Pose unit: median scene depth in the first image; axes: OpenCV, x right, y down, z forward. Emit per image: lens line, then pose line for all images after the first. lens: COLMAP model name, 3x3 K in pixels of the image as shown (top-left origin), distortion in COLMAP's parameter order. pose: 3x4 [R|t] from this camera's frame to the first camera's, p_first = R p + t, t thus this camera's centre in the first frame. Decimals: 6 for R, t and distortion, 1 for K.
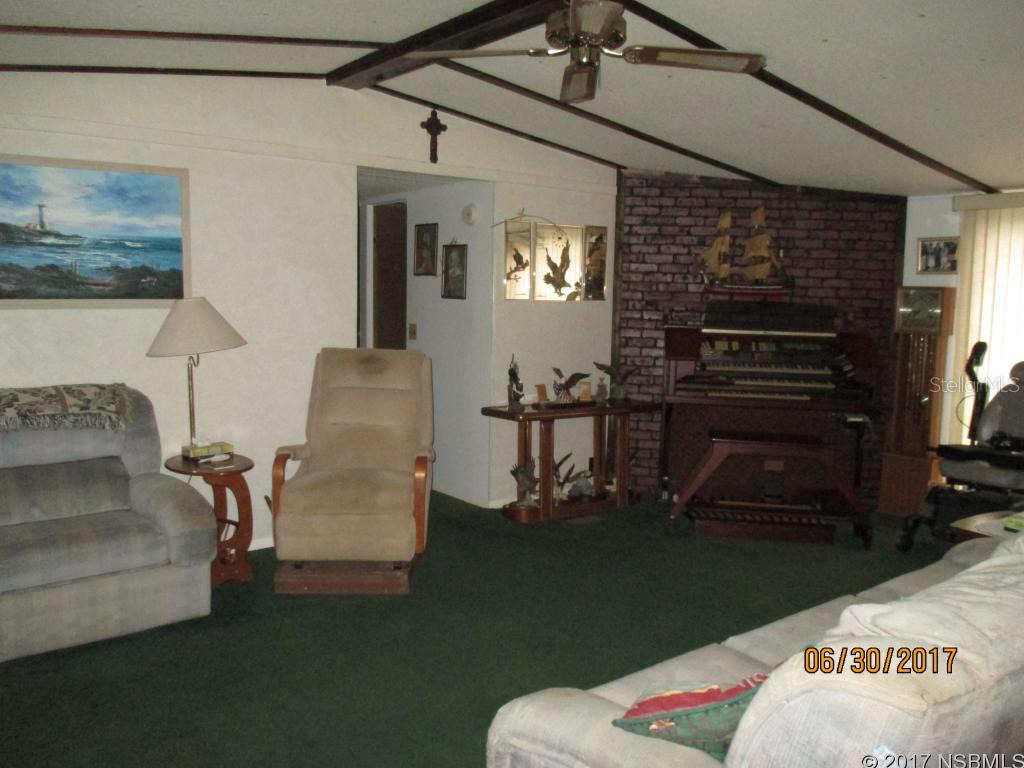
lens RADIAL K [[829.5, 0, 512.0], [0, 829.5, 384.0], [0, 0, 1]] dist [-0.034306, -0.001402]
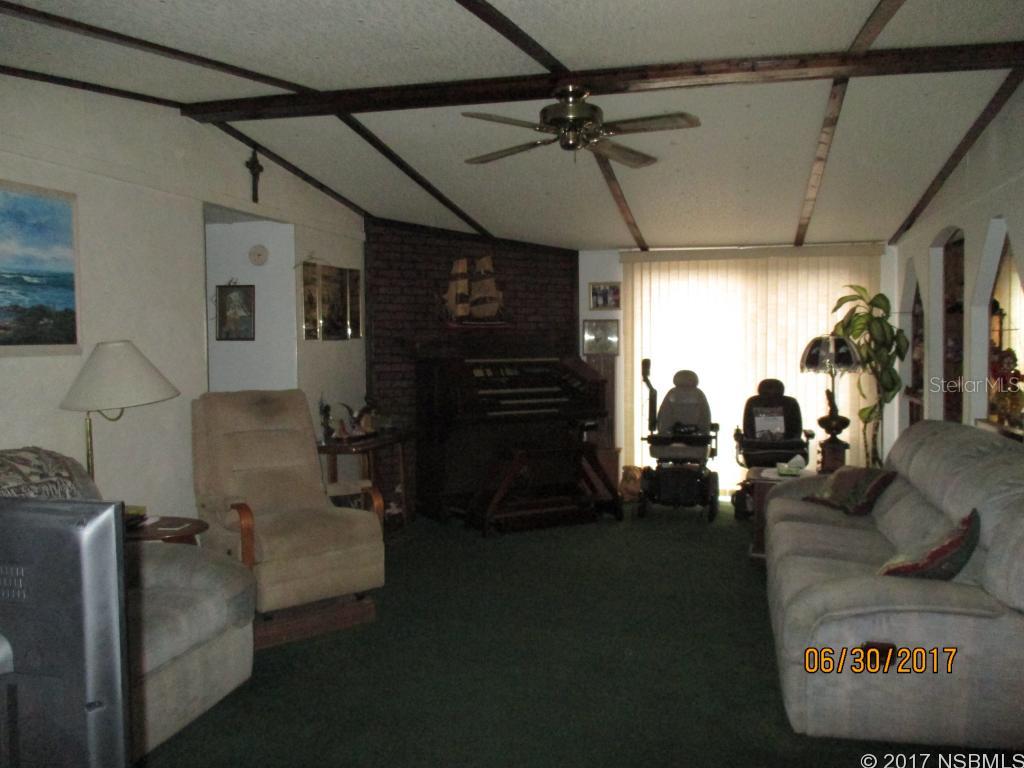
lens RADIAL K [[829.5, 0, 512.0], [0, 829.5, 384.0], [0, 0, 1]] dist [-0.034306, -0.001402]
pose [[0.798266, -0.061601, 0.599147, -0.432268], [0.094320, 0.995268, -0.023338, 0.000981], [-0.594875, 0.075142, 0.800299, 0.038924]]
